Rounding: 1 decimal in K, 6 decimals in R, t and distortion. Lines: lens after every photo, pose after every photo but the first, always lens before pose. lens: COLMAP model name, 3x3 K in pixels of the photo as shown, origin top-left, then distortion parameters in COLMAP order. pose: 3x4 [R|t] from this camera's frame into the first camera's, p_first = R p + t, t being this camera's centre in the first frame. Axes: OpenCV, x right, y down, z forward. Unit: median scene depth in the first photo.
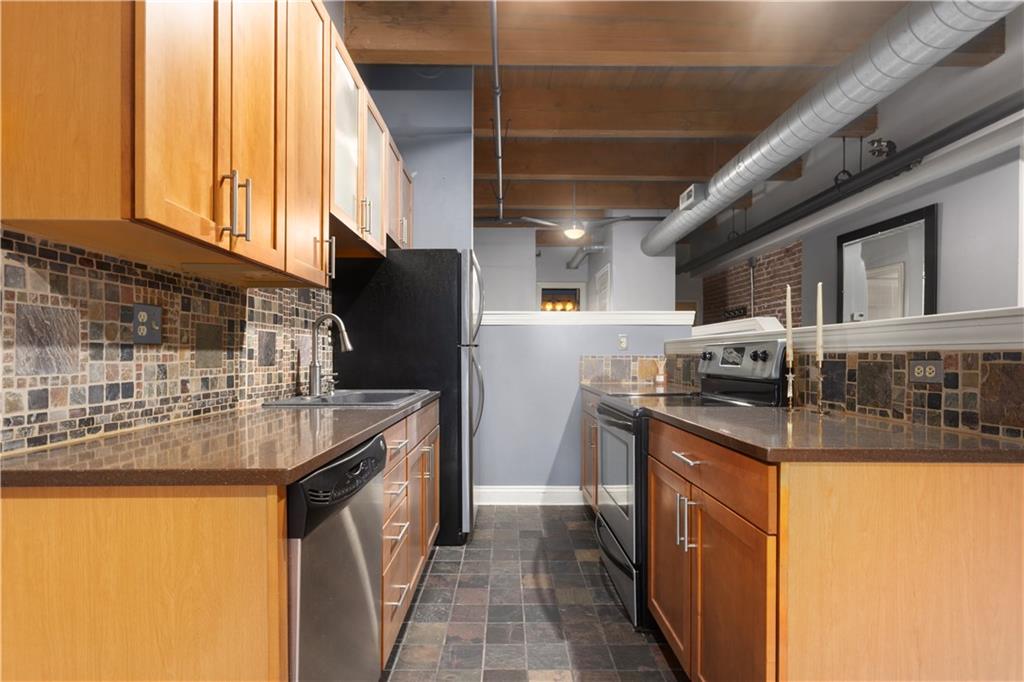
lens RADIAL K [[484.9, 0, 516.8], [0, 484.9, 360.4], [0, 0, 1]] dist [-0.001314, 0.002507]
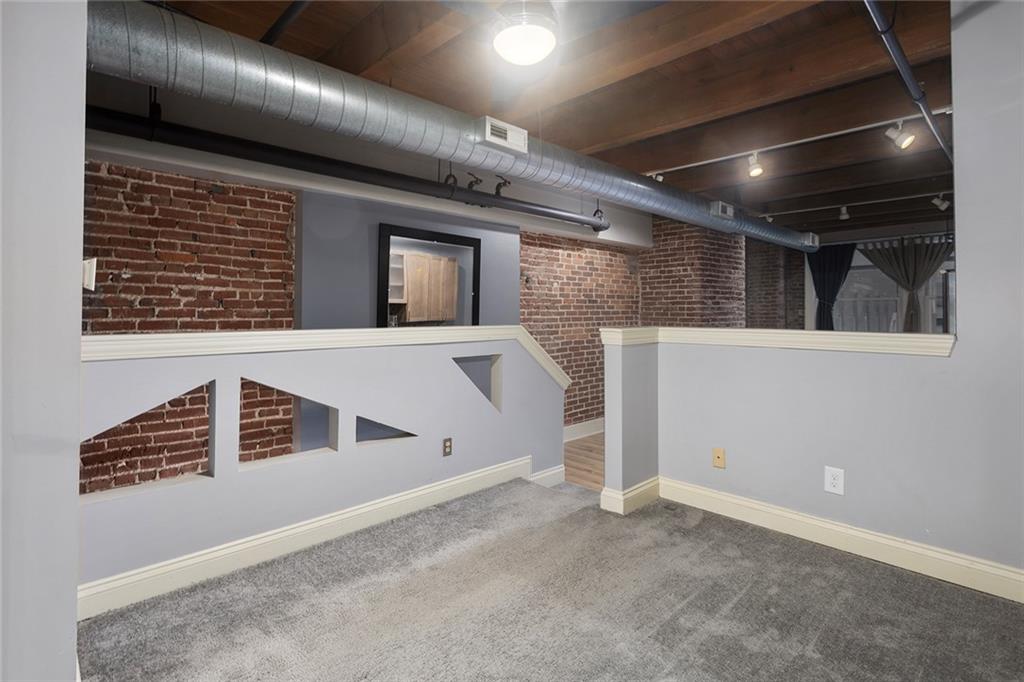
lens RADIAL K [[504.1, 0, 508.3], [0, 504.1, 299.2], [0, 0, 1]] dist [0.006363, 0.002127]
pose [[-0.679901, 0.015276, 0.733145, -0.253464], [0.004287, 0.999849, -0.016857, -0.195622], [-0.733291, -0.008318, -0.679864, 2.625274]]
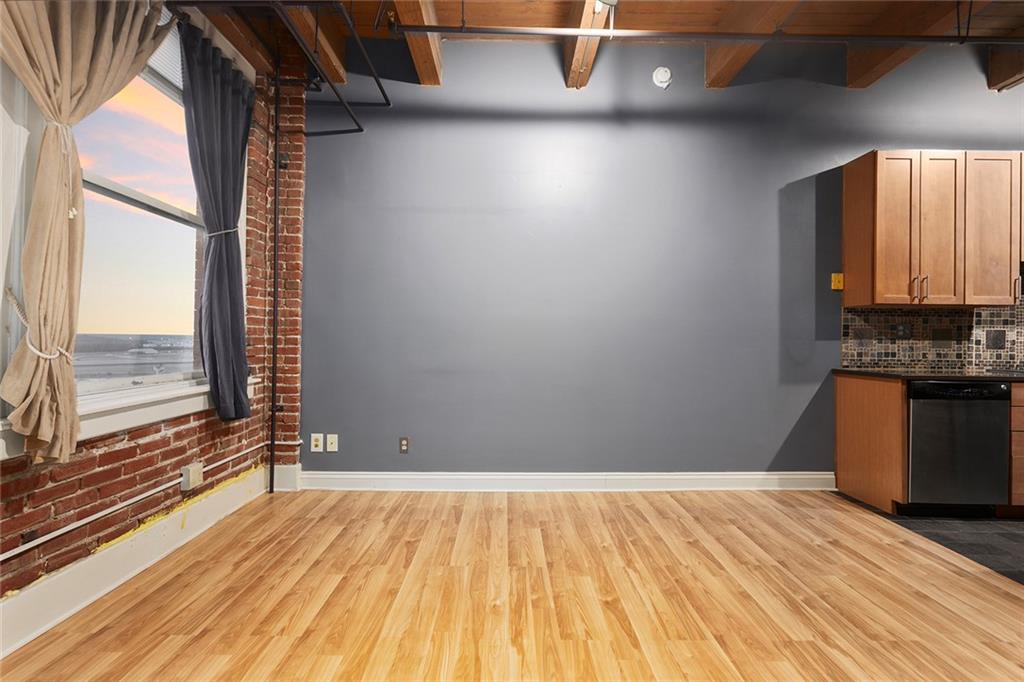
lens RADIAL K [[504.1, 0, 504.2], [0, 504.1, 331.6], [0, 0, 1]] dist [0.006363, 0.002127]
pose [[-0.005558, -0.015229, -0.999869, 1.067862], [-0.018634, 0.999712, -0.015123, 0.006824], [0.999811, 0.018547, -0.005840, -0.615331]]
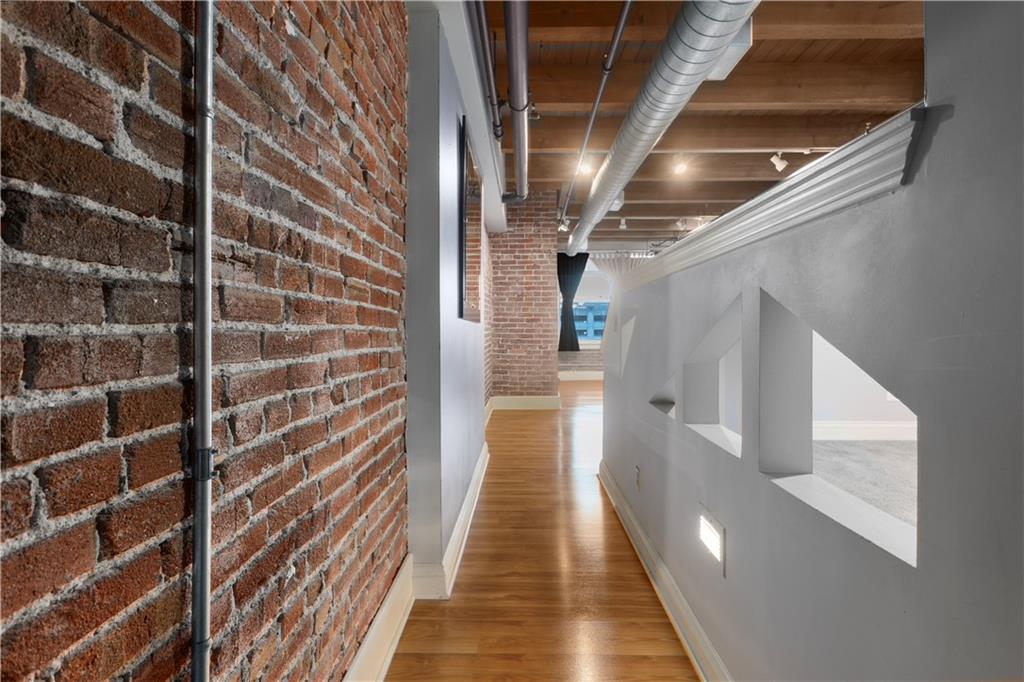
lens RADIAL K [[504.1, 0, 518.9], [0, 504.1, 323.6], [0, 0, 1]] dist [0.006363, 0.002127]
pose [[-0.999553, -0.002474, 0.029791, 1.057977], [-0.002433, 0.999996, 0.001411, -0.032264], [-0.029794, 0.001338, -0.999555, 2.884731]]
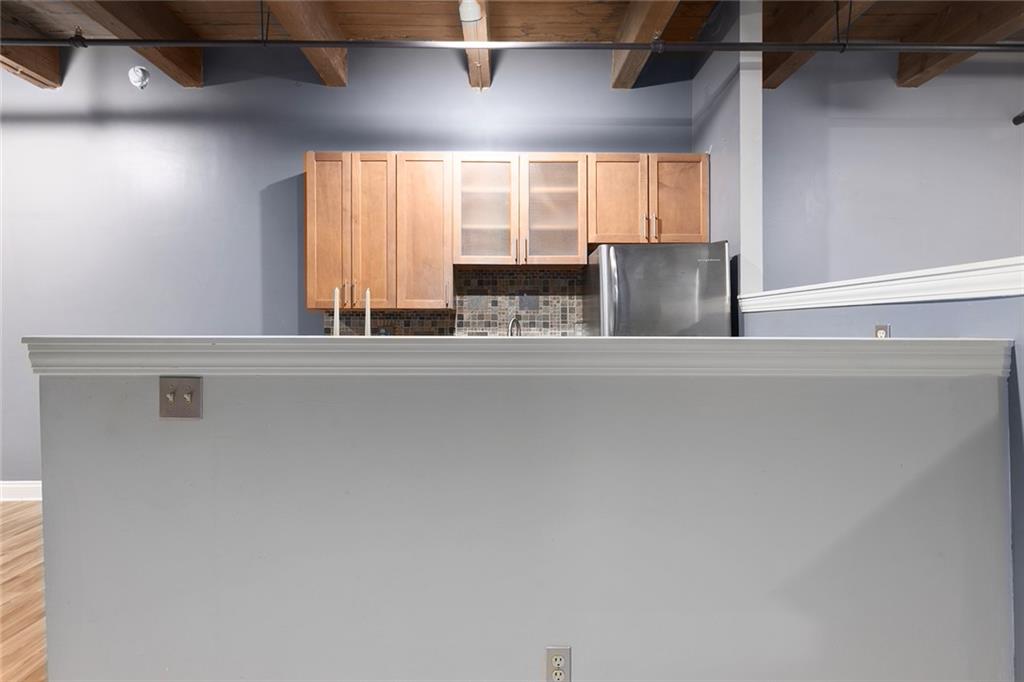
lens RADIAL K [[473.8, 0, 501.4], [0, 473.8, 339.8], [0, 0, 1]] dist [0.006121, -0.000498]
pose [[-0.014213, 0.022166, -0.999653, 0.969072], [-0.010369, 0.999697, 0.022314, -0.053484], [0.999845, 0.010682, -0.013978, 0.861926]]
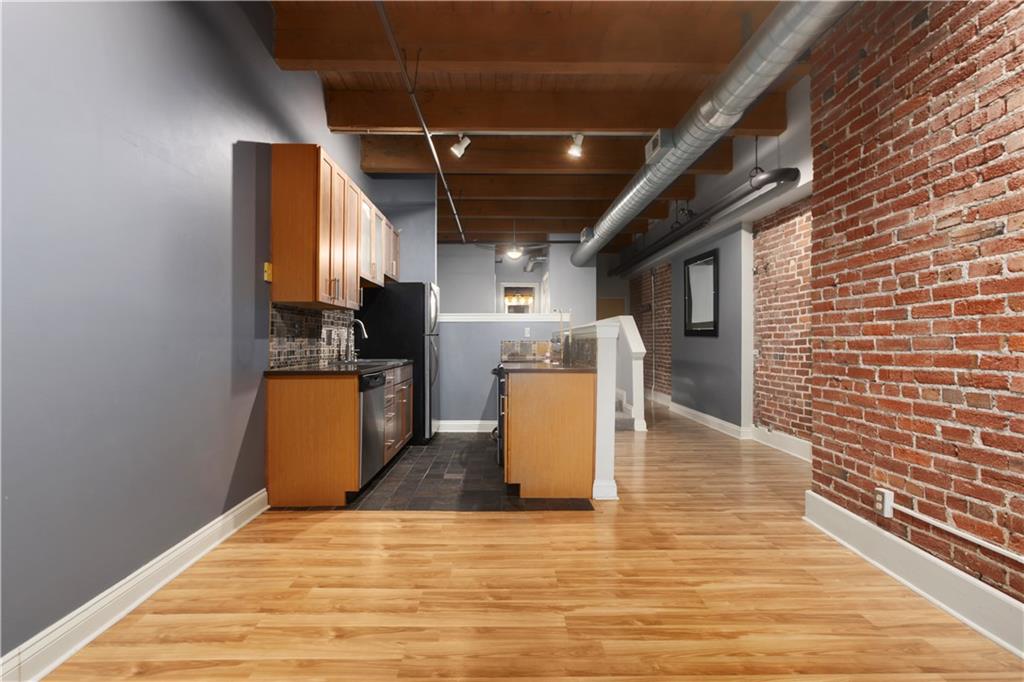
lens RADIAL K [[504.1, 0, 519.0], [0, 504.1, 335.7], [0, 0, 1]] dist [0.006363, 0.002127]
pose [[0.999850, -0.001166, 0.017285, 0.222210], [0.001522, 0.999786, -0.020611, 0.012652], [-0.017257, 0.020634, 0.999638, -0.969066]]
